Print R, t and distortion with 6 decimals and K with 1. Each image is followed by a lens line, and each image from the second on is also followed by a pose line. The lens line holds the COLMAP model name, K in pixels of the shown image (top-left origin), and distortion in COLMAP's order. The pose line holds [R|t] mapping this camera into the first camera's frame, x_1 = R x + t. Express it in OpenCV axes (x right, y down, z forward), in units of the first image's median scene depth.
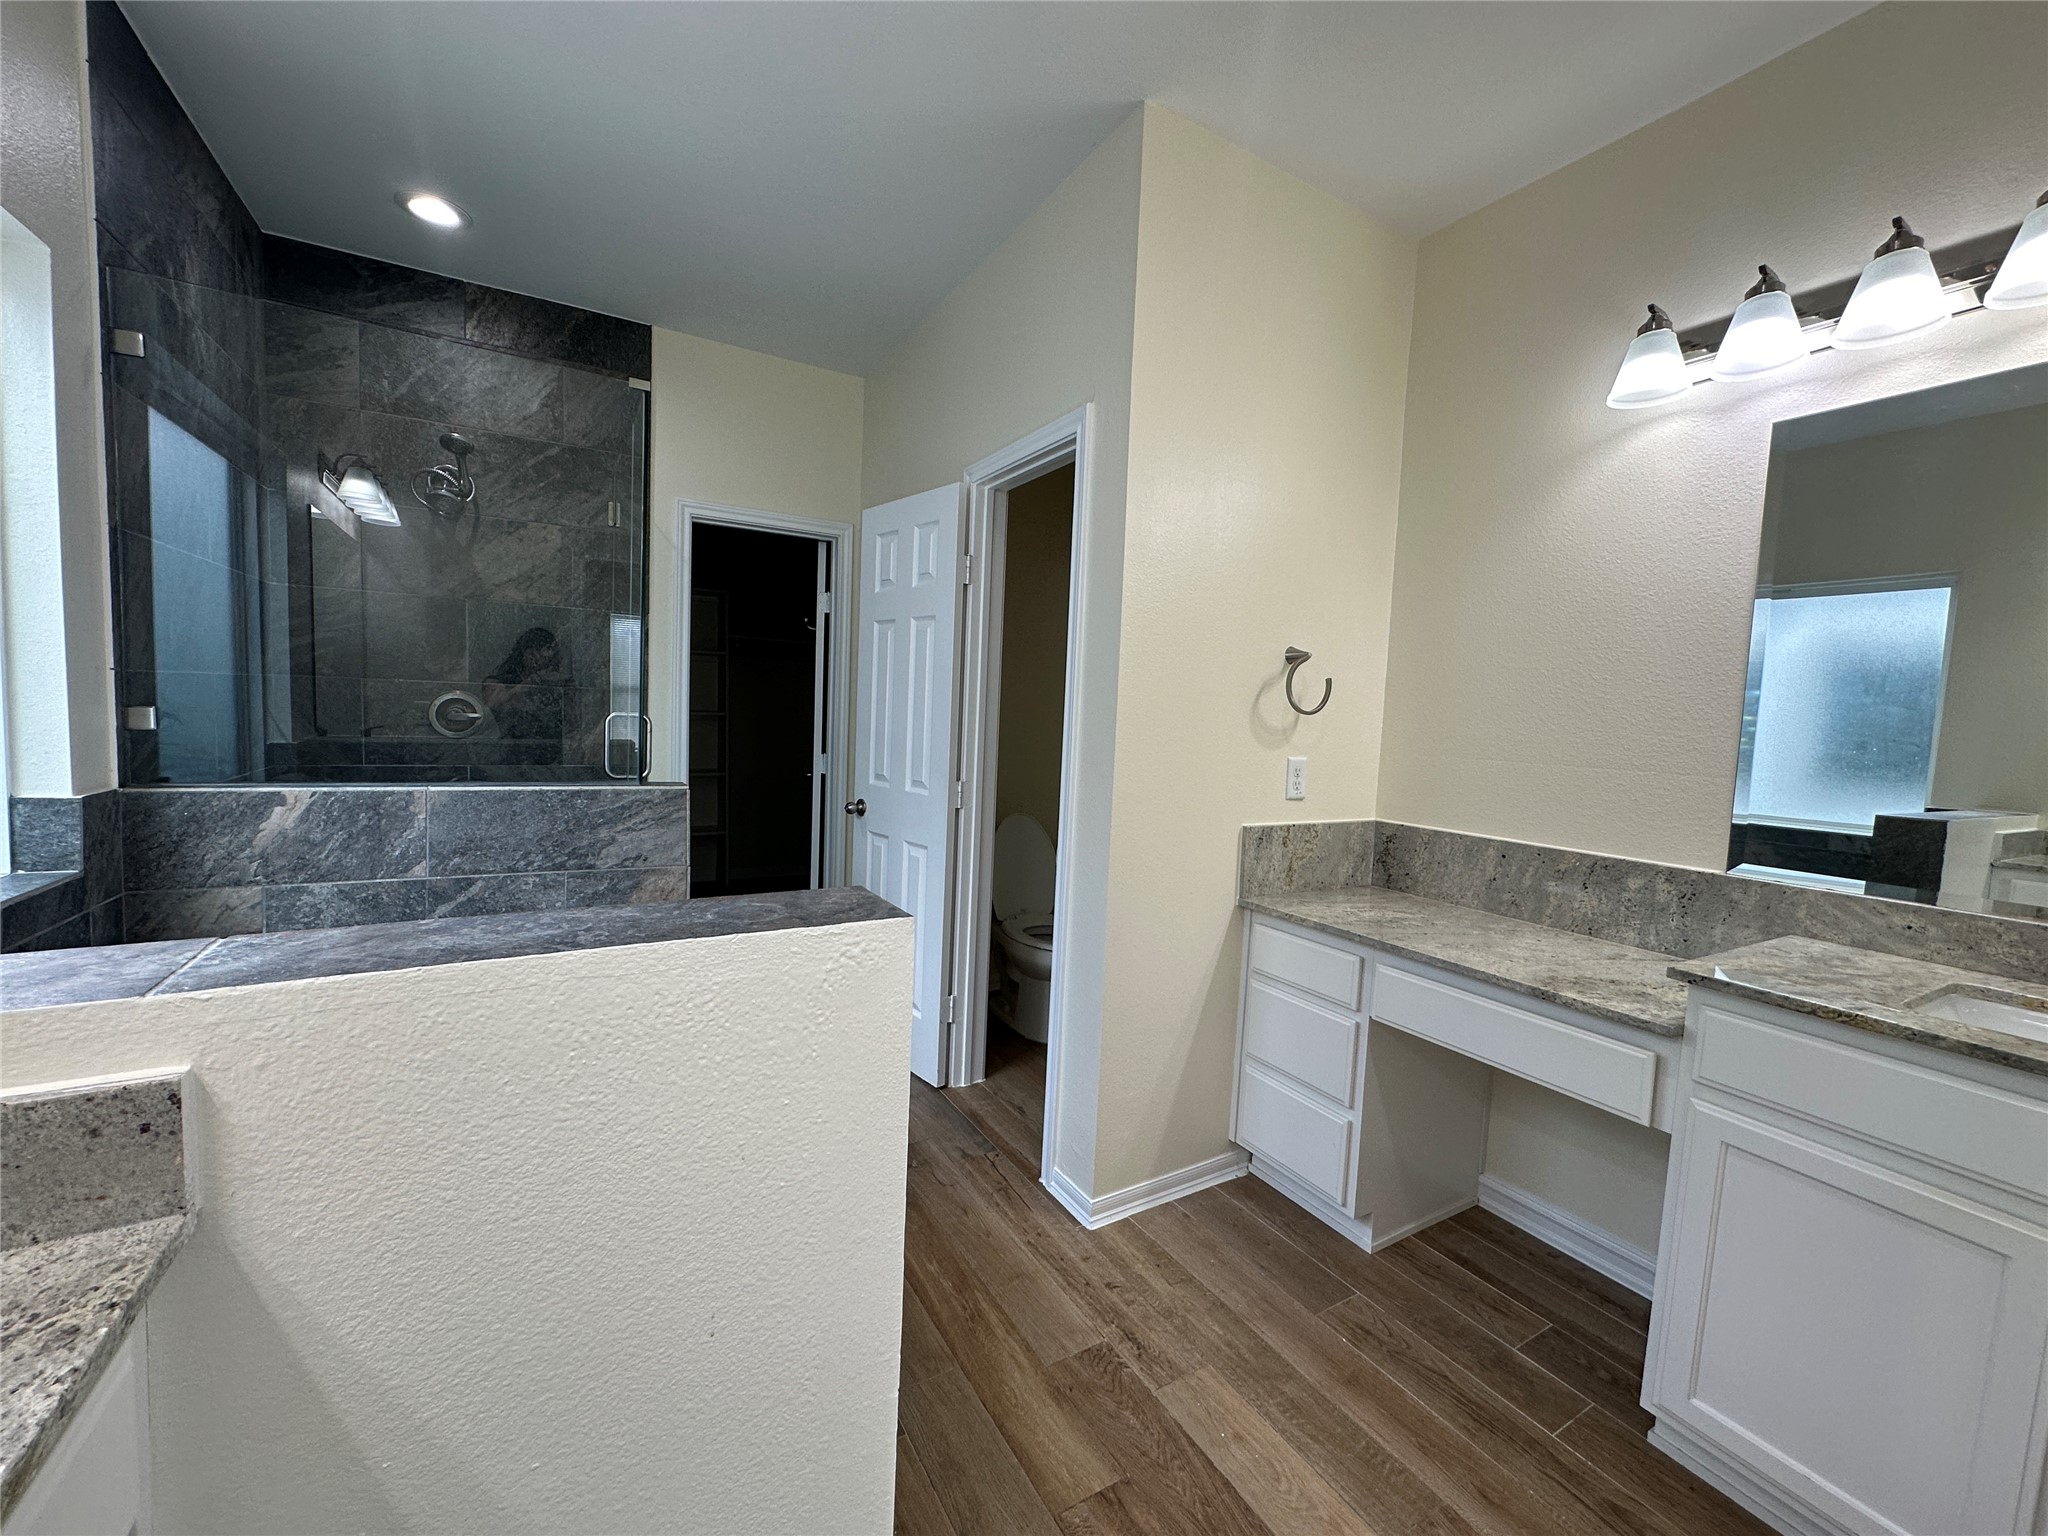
lens RADIAL K [[819.4, 0, 1022.5], [0, 819.4, 770.8], [0, 0, 1]] dist [-0.001319, 0.000342]
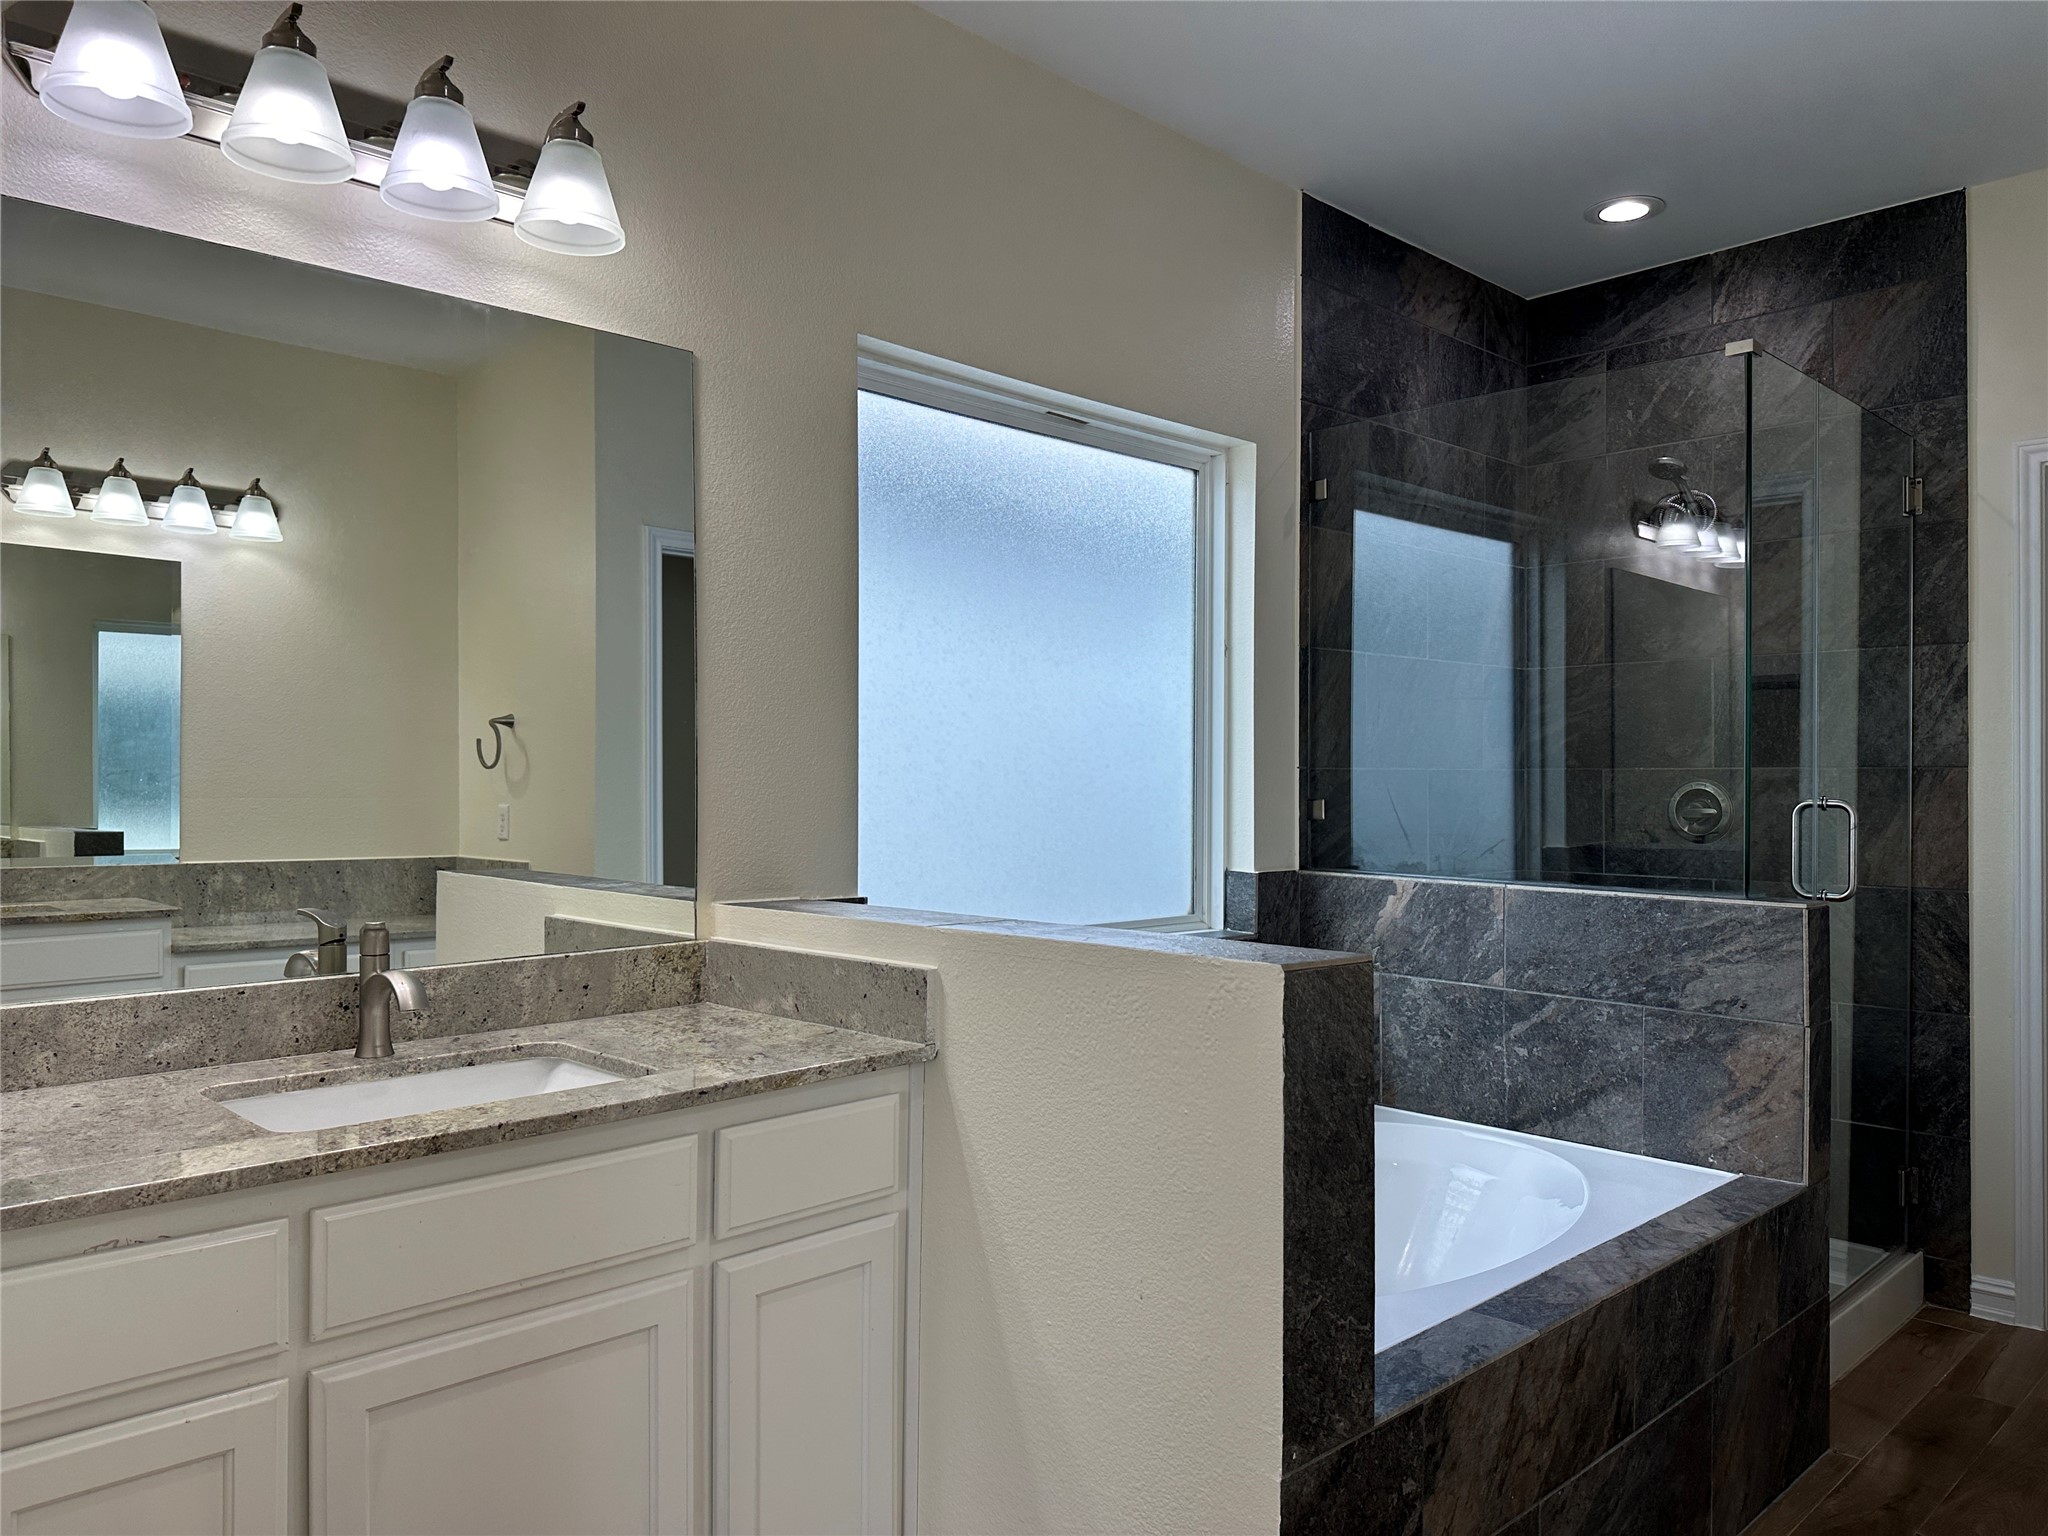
lens RADIAL K [[1434.9, 0, 1022.7], [0, 1434.9, 770.8], [0, 0, 1]] dist [0.048199, -0.062492]
pose [[0.242403, -0.045890, -0.969090, 0.645521], [-0.068434, 0.995584, -0.064262, 0.032668], [0.967759, 0.081896, 0.238192, 0.109670]]
